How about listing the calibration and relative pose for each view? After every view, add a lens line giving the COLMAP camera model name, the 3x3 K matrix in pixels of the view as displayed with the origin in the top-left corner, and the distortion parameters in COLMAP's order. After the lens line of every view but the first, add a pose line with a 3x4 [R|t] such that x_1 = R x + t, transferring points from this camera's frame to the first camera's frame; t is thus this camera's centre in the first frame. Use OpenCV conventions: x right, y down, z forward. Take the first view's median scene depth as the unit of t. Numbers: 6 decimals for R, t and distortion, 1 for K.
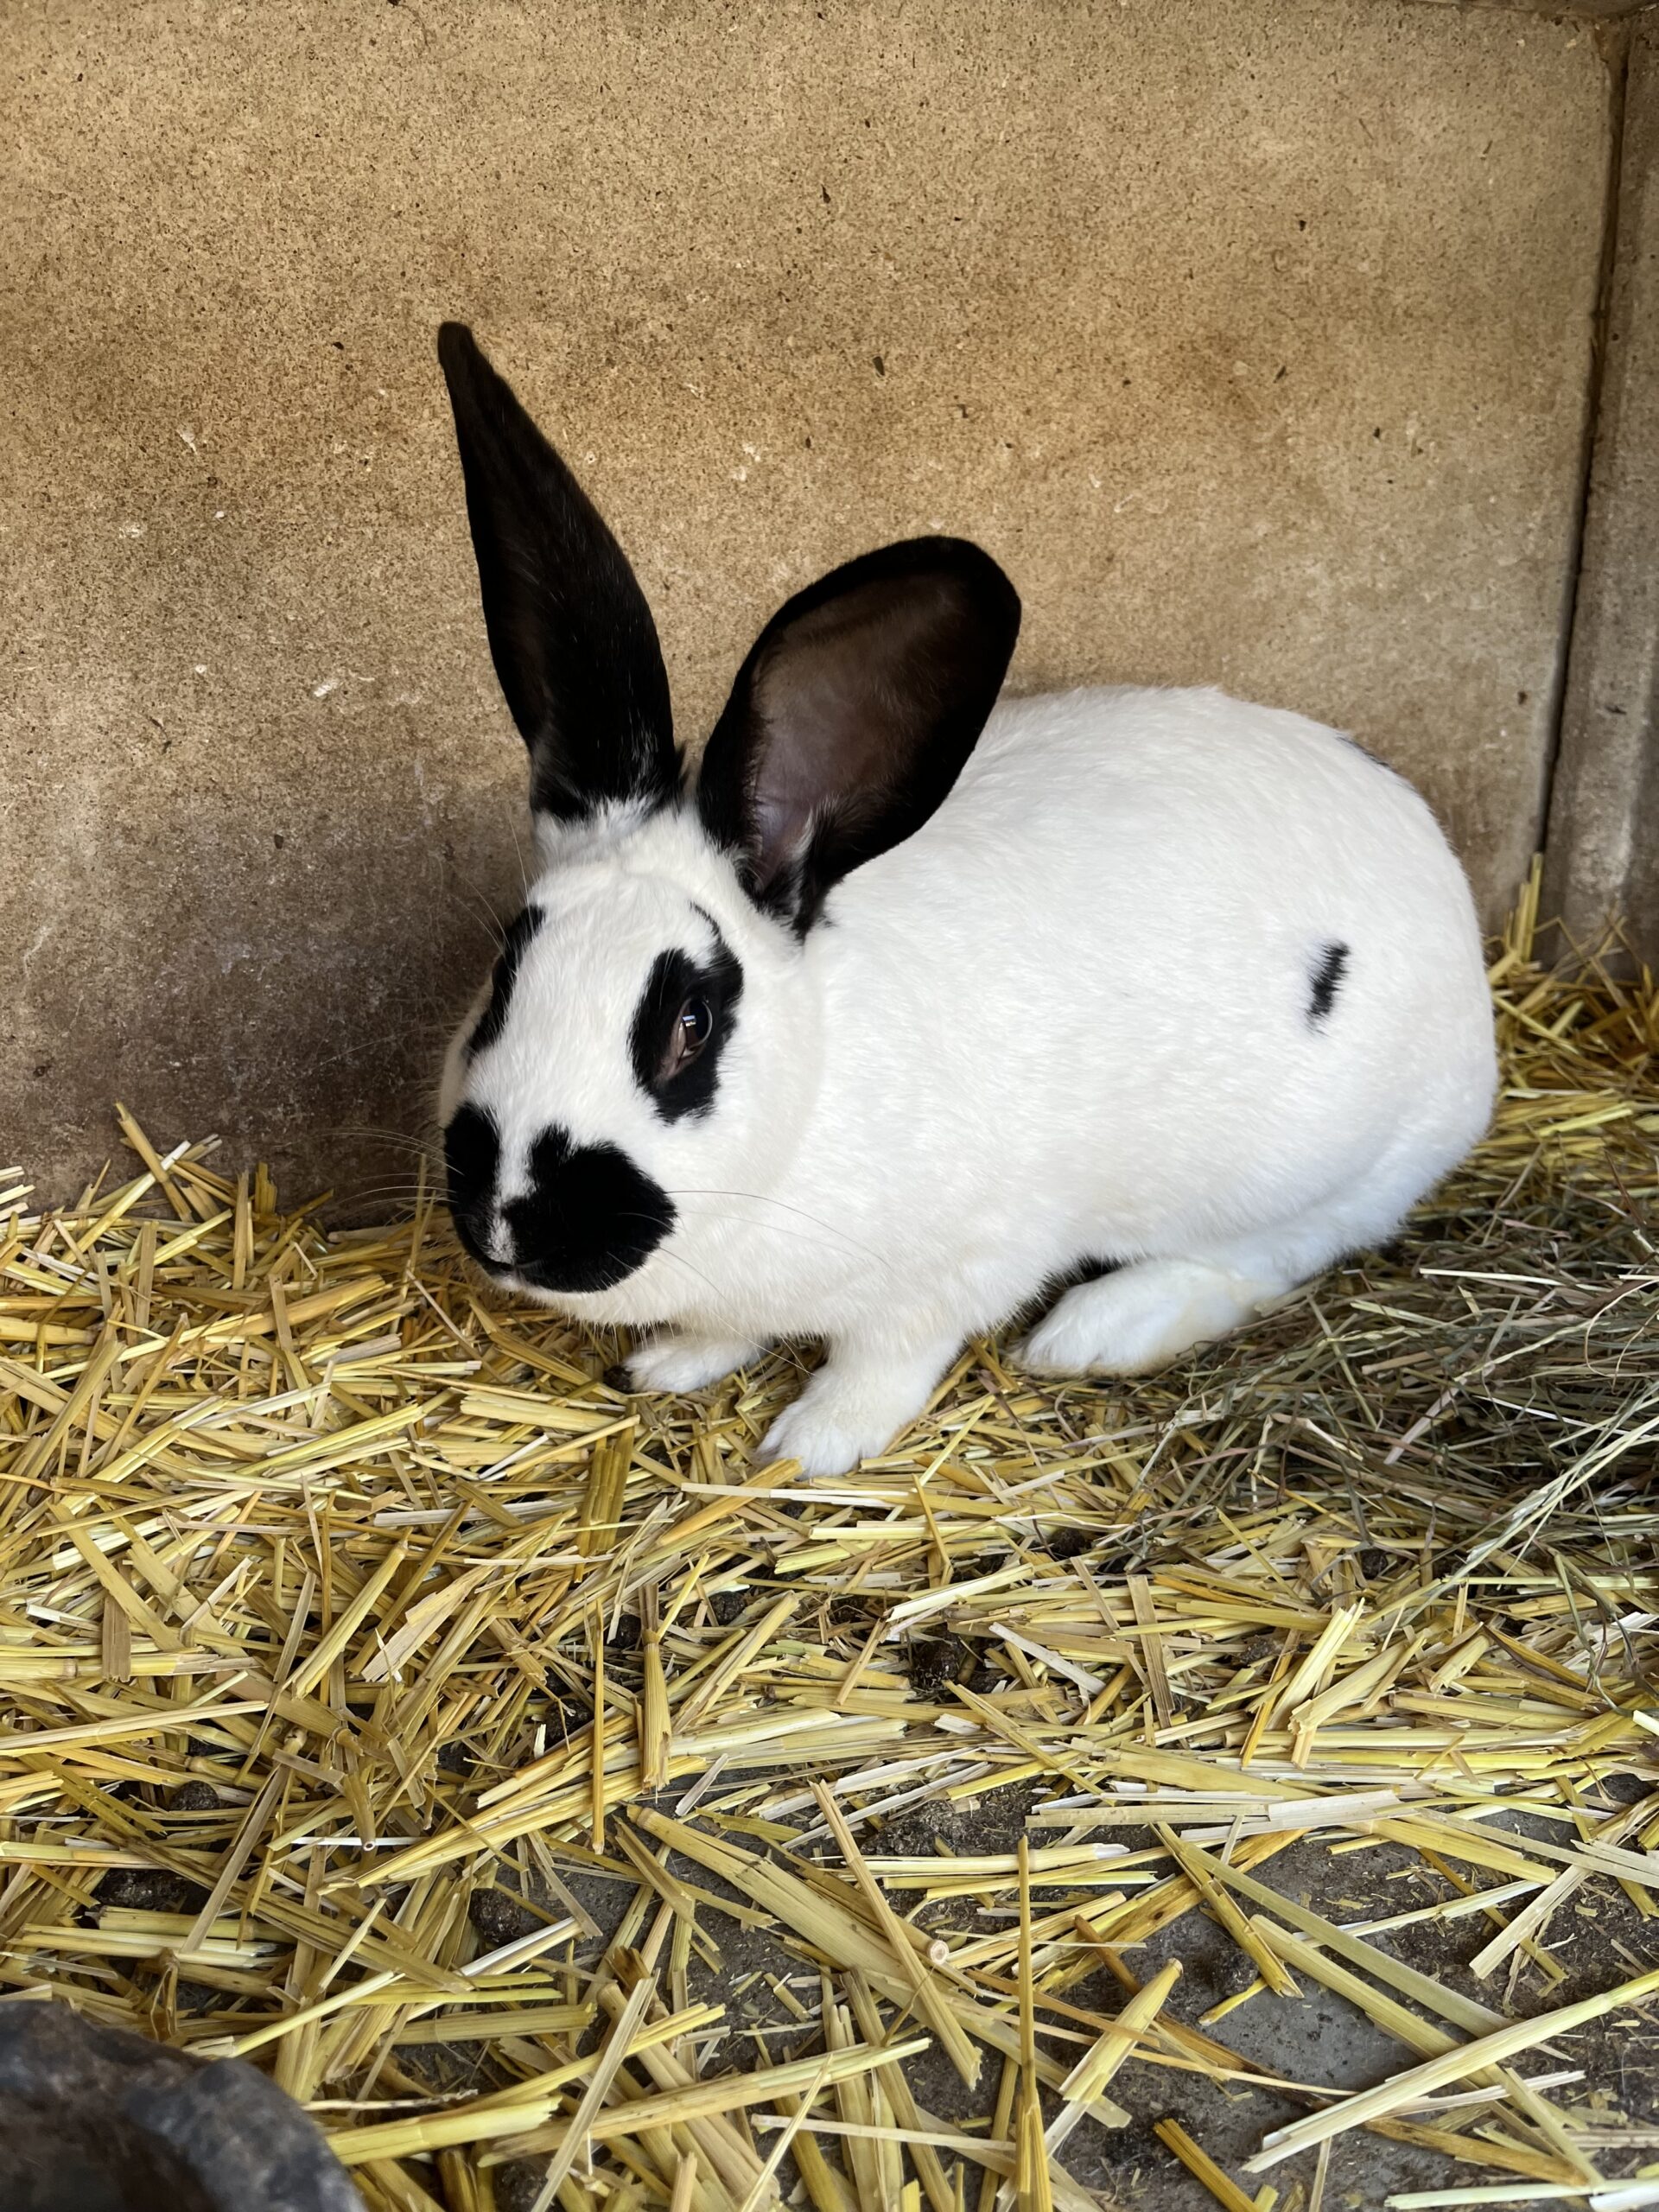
lens RADIAL K [[1643.6, 0, 770.0], [0, 1643.6, 1108.3], [0, 0, 1]] dist [0.078713, -0.102847]
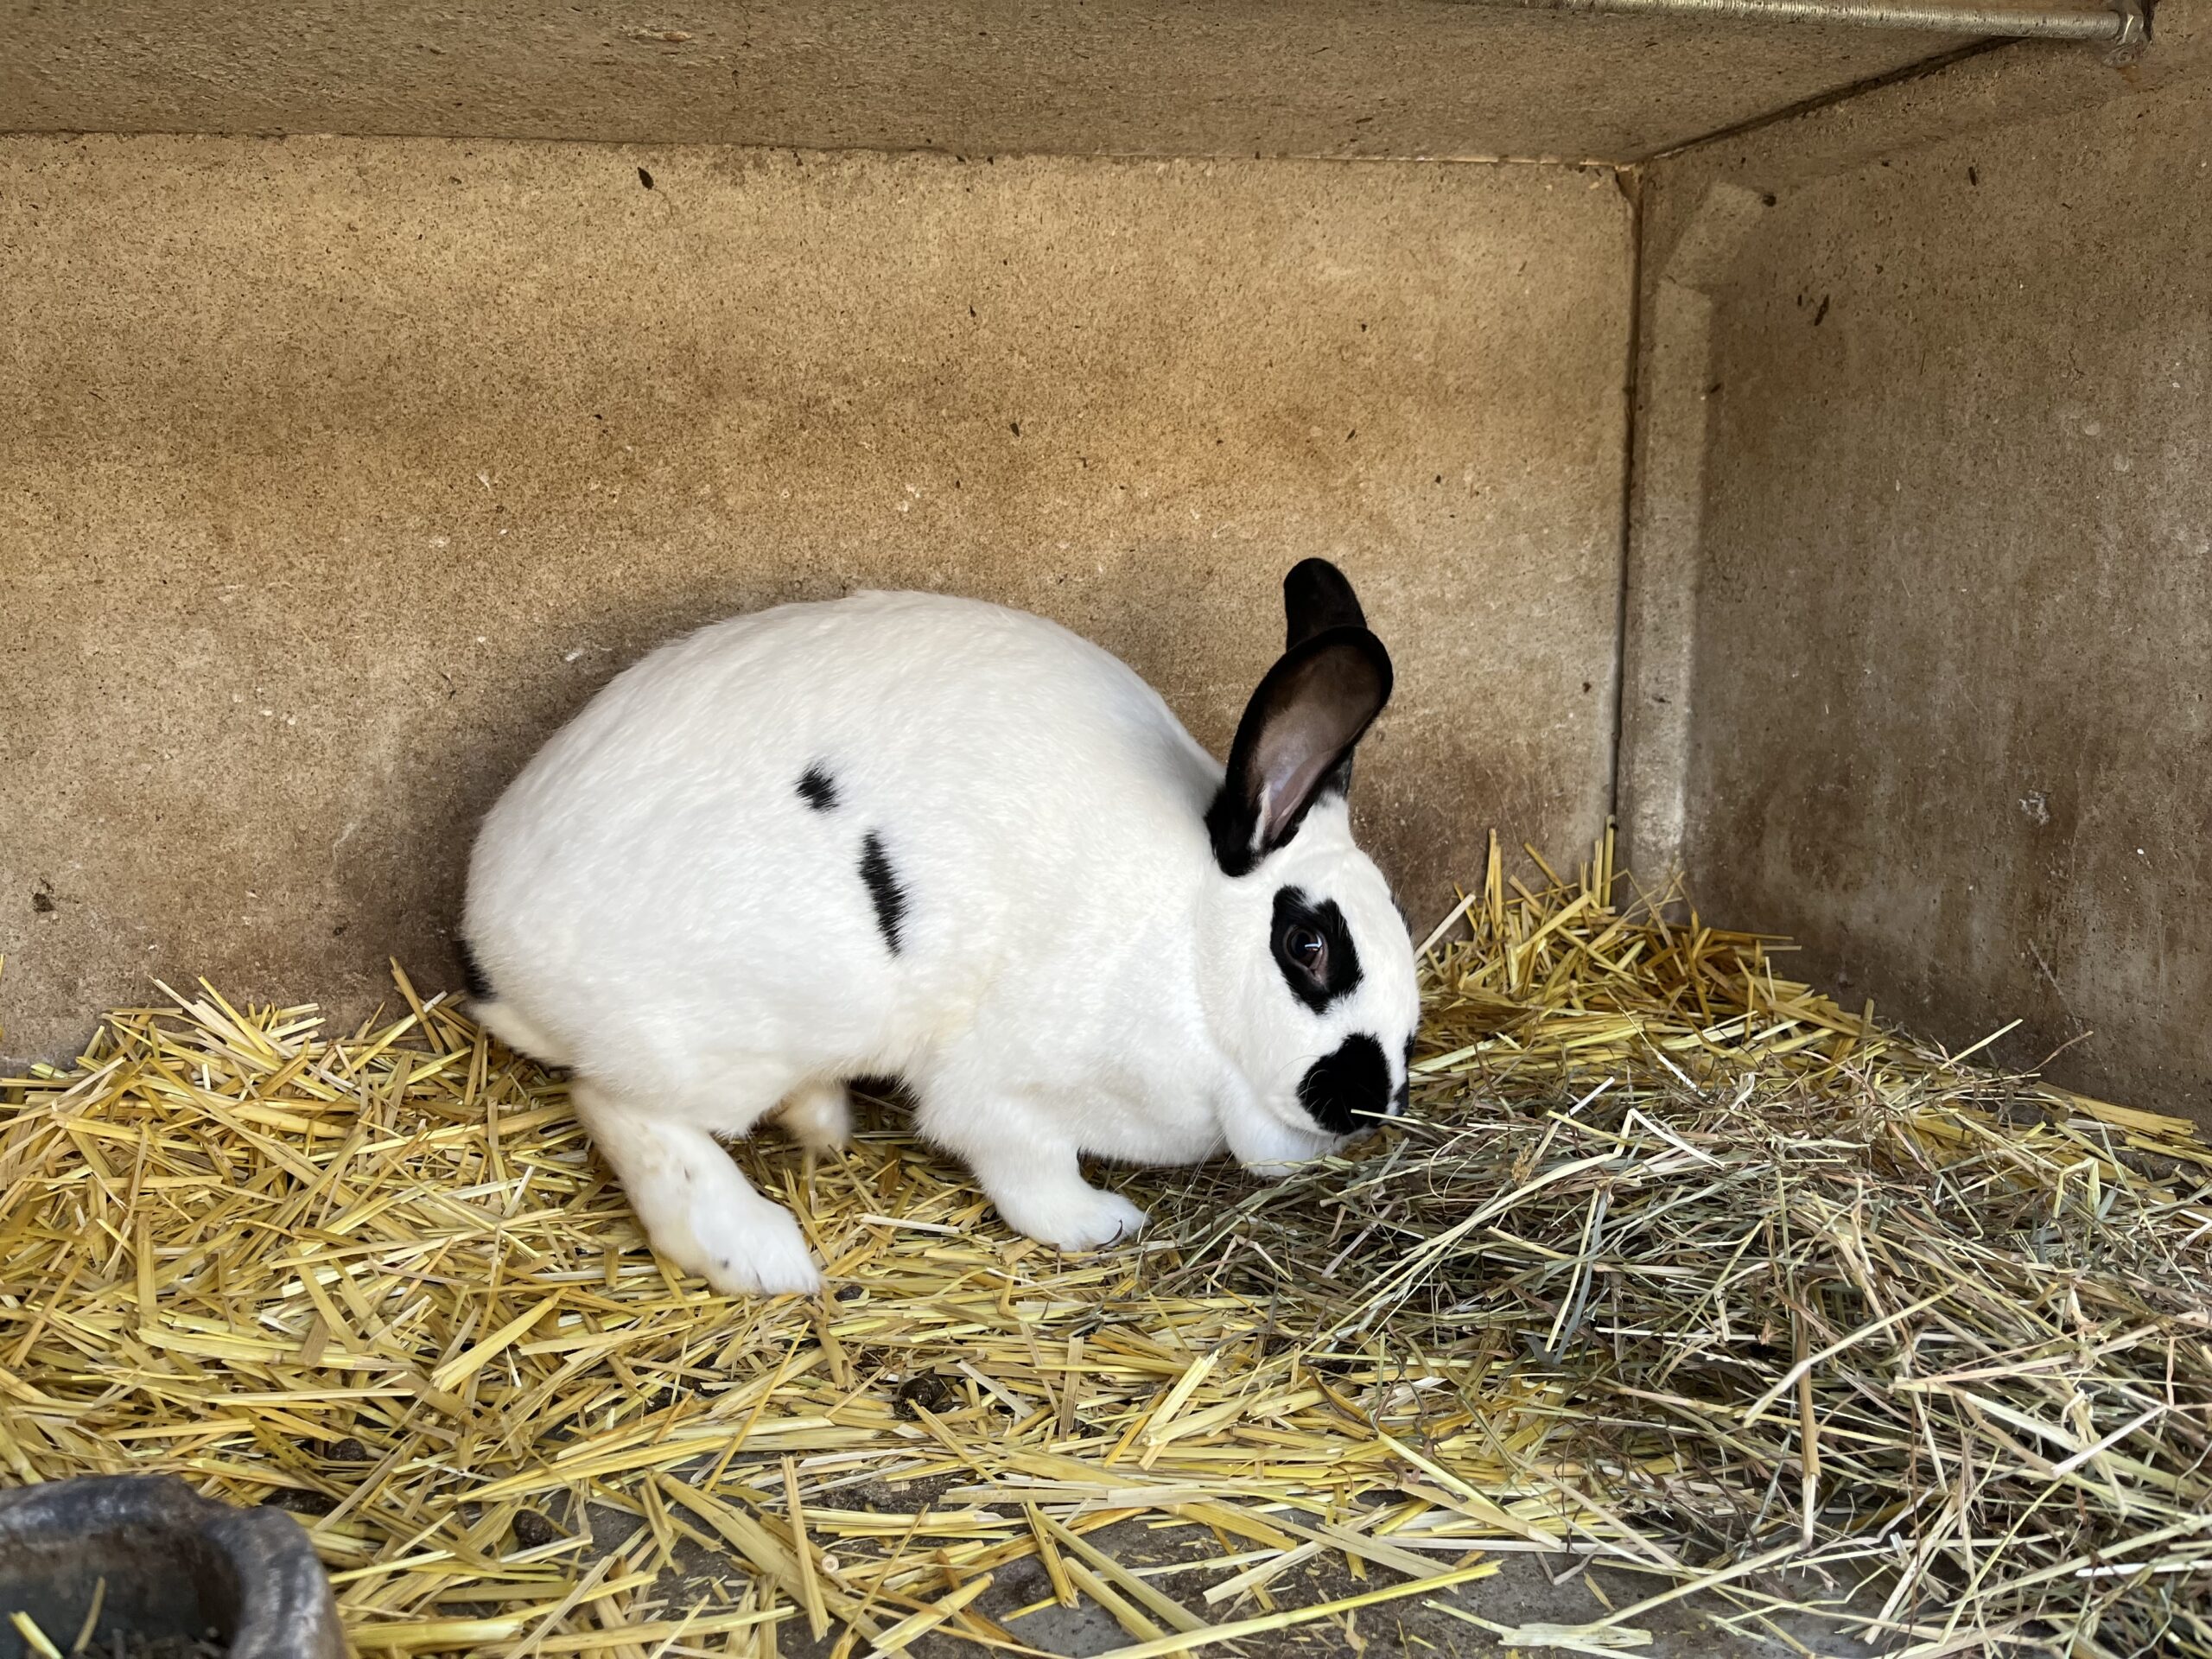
lens RADIAL K [[1700.1, 0, 1106.0], [0, 1700.1, 829.5], [0, 0, 1]] dist [0.042340, -0.047546]
pose [[0.996050, 0.034929, -0.081632, 0.281359], [-0.046210, 0.988978, -0.140667, 0.061610], [0.075819, 0.143884, 0.986686, -0.313575]]
